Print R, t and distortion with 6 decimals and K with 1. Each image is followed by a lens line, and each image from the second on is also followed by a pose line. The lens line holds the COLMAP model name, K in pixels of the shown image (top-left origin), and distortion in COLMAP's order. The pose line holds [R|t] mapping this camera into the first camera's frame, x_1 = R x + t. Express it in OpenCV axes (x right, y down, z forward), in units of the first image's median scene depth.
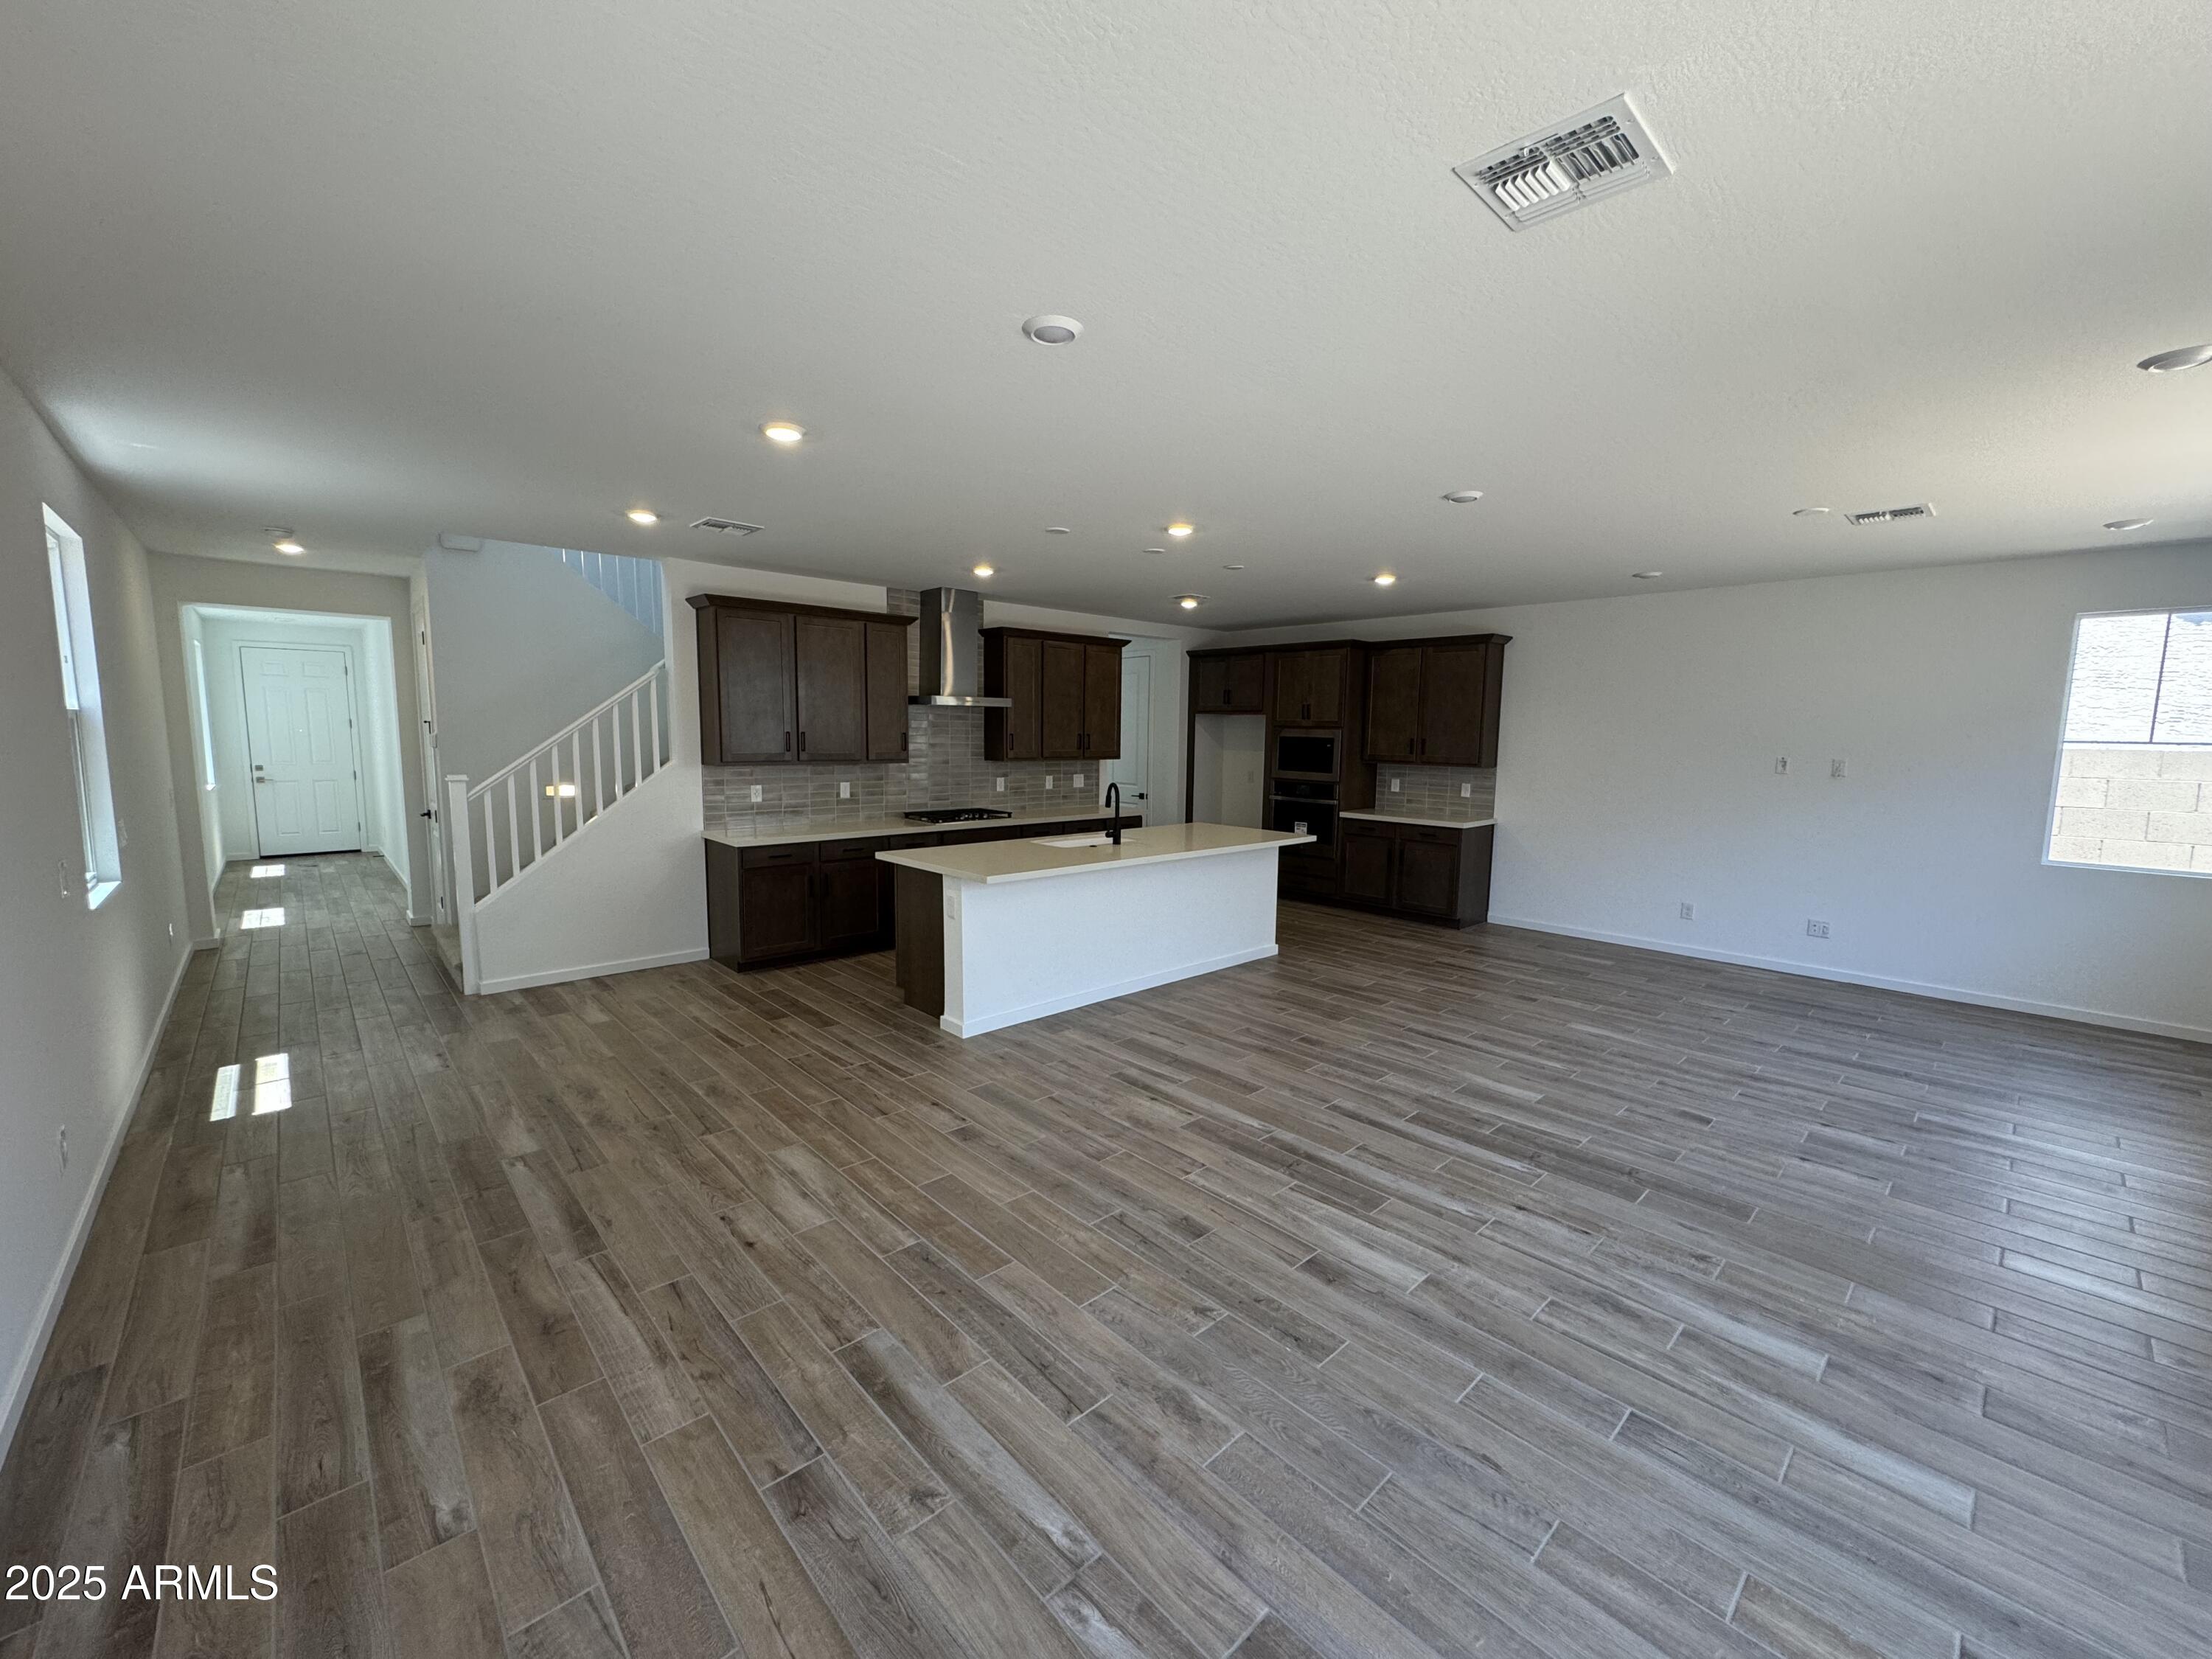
lens RADIAL K [[881.5, 0, 1110.9], [0, 881.5, 828.9], [0, 0, 1]] dist [-0.002191, -0.000047]
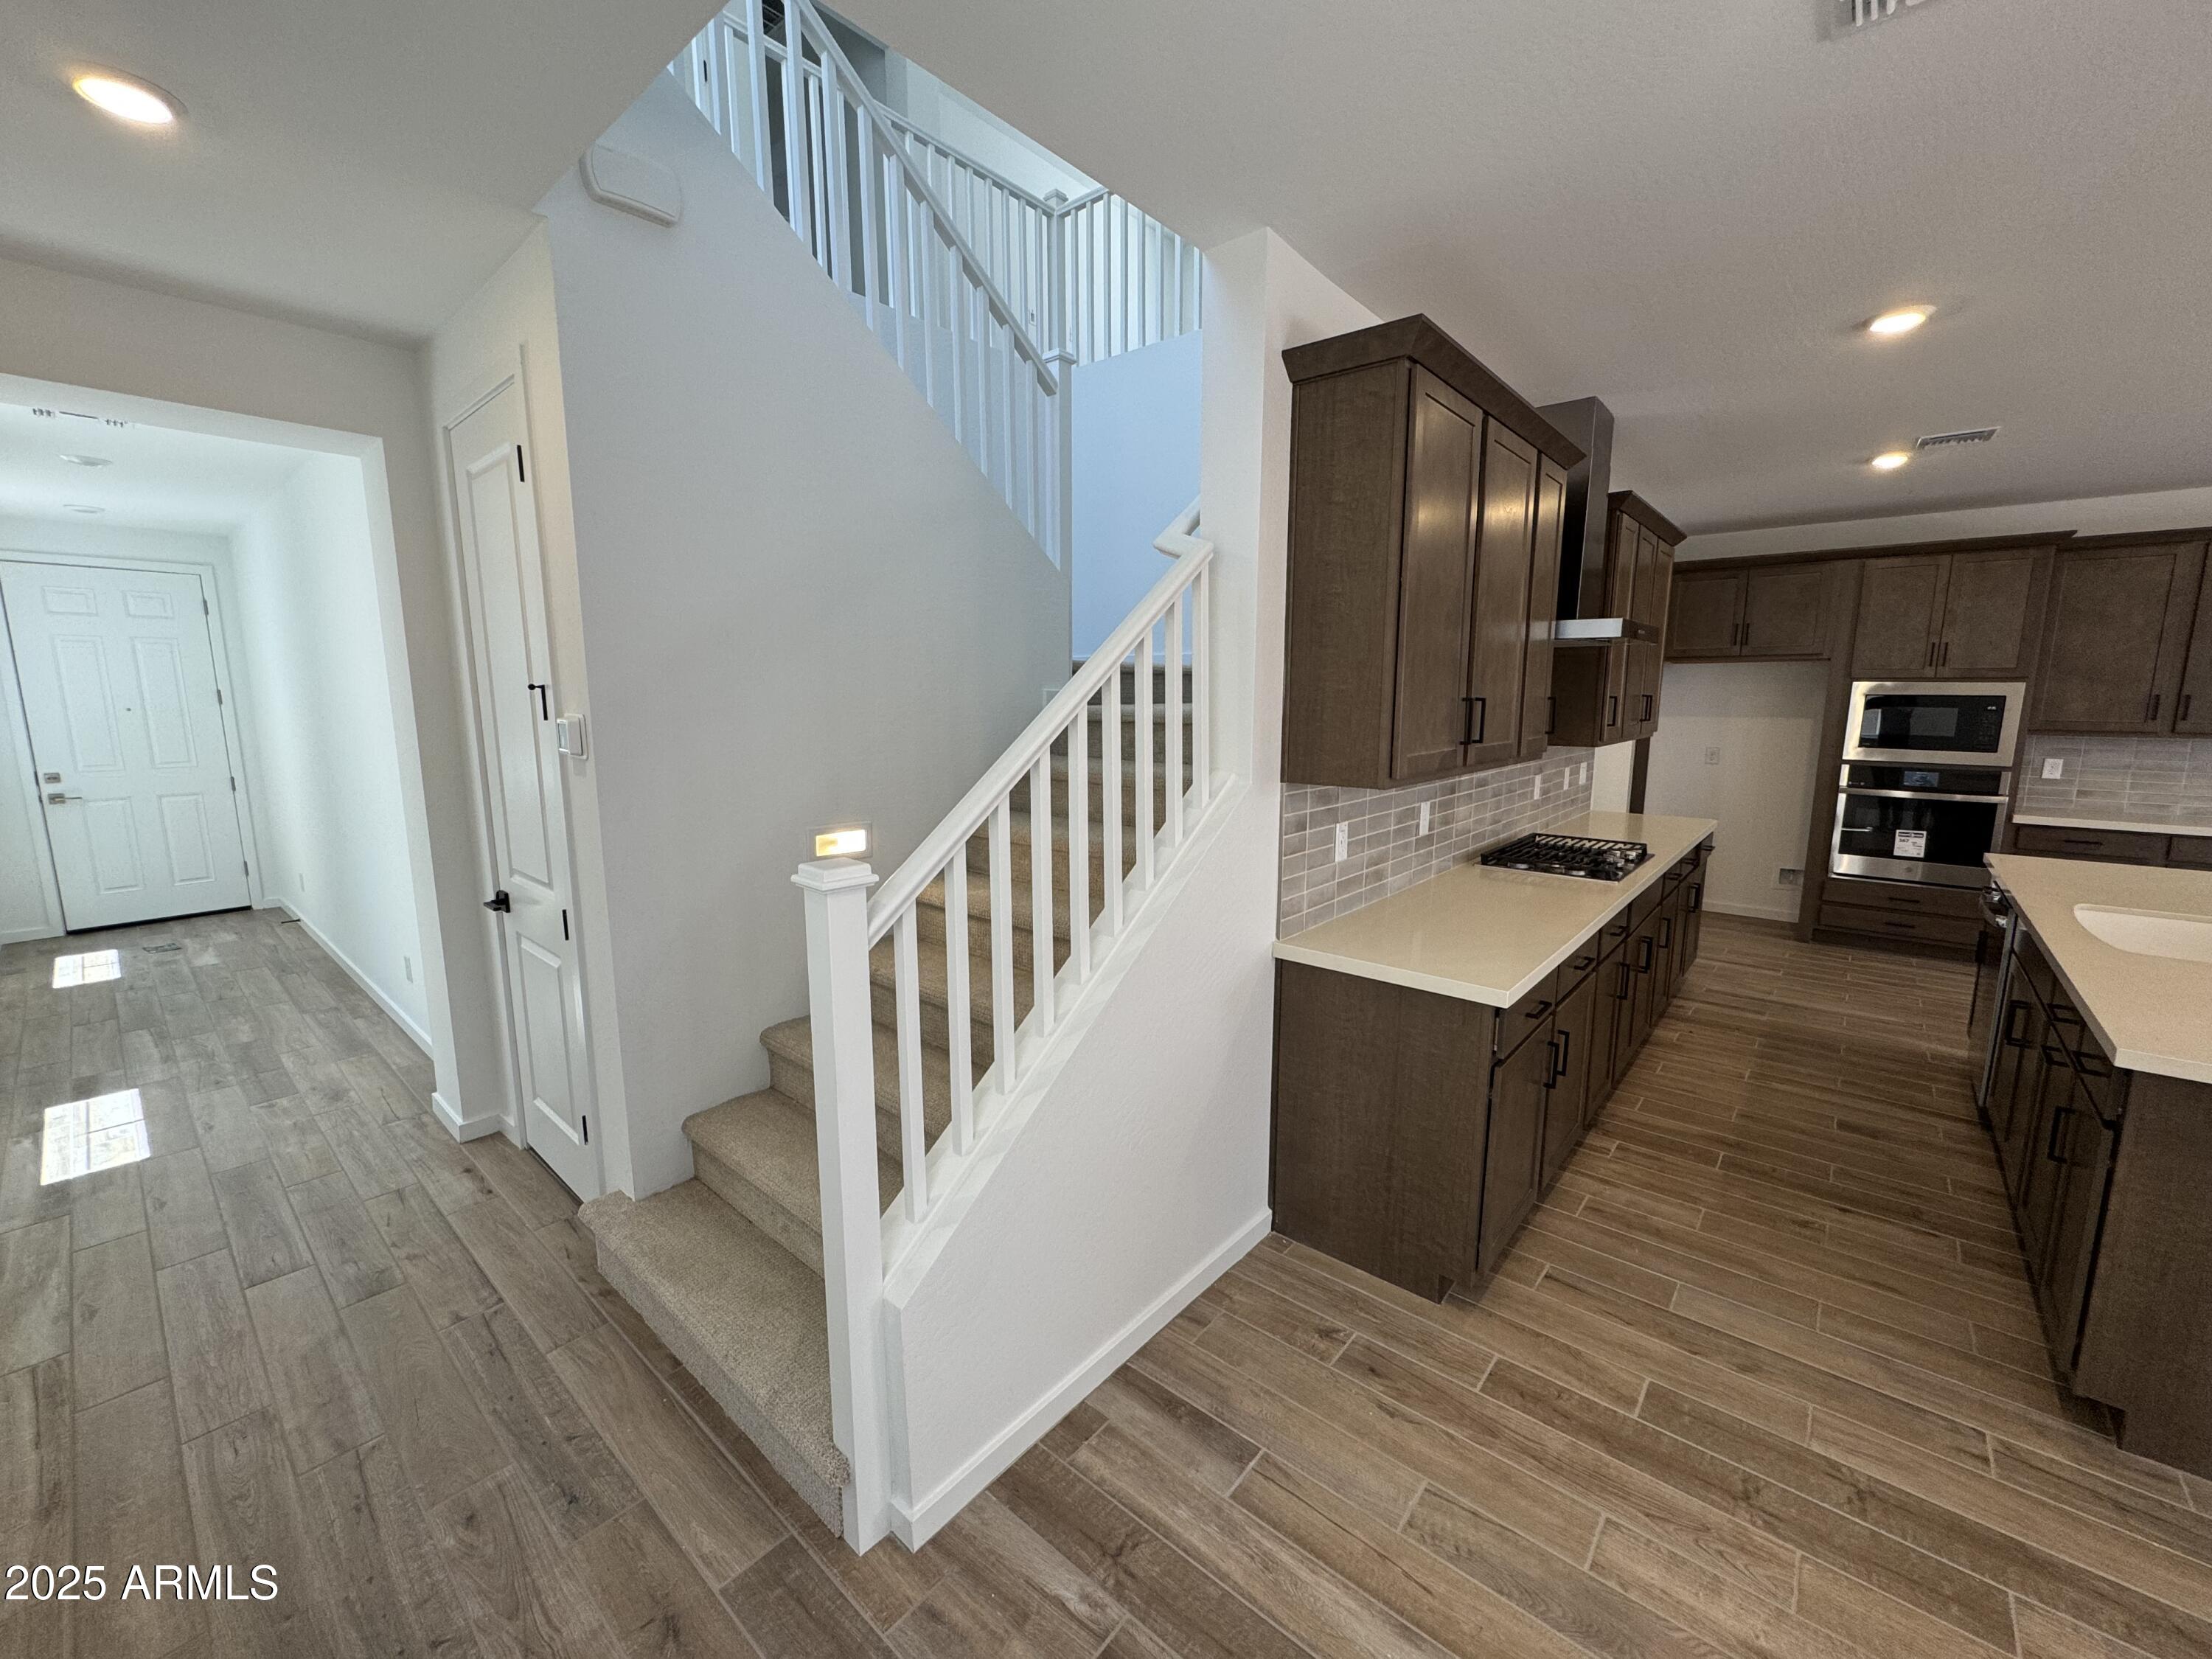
lens RADIAL K [[881.5, 0, 1106.2], [0, 881.5, 830.5], [0, 0, 1]] dist [-0.002191, -0.000047]
pose [[0.993968, -0.030506, 0.105343, -0.476417], [0.025815, 0.998626, 0.045607, -0.058082], [-0.106590, -0.042612, 0.993390, 0.489473]]
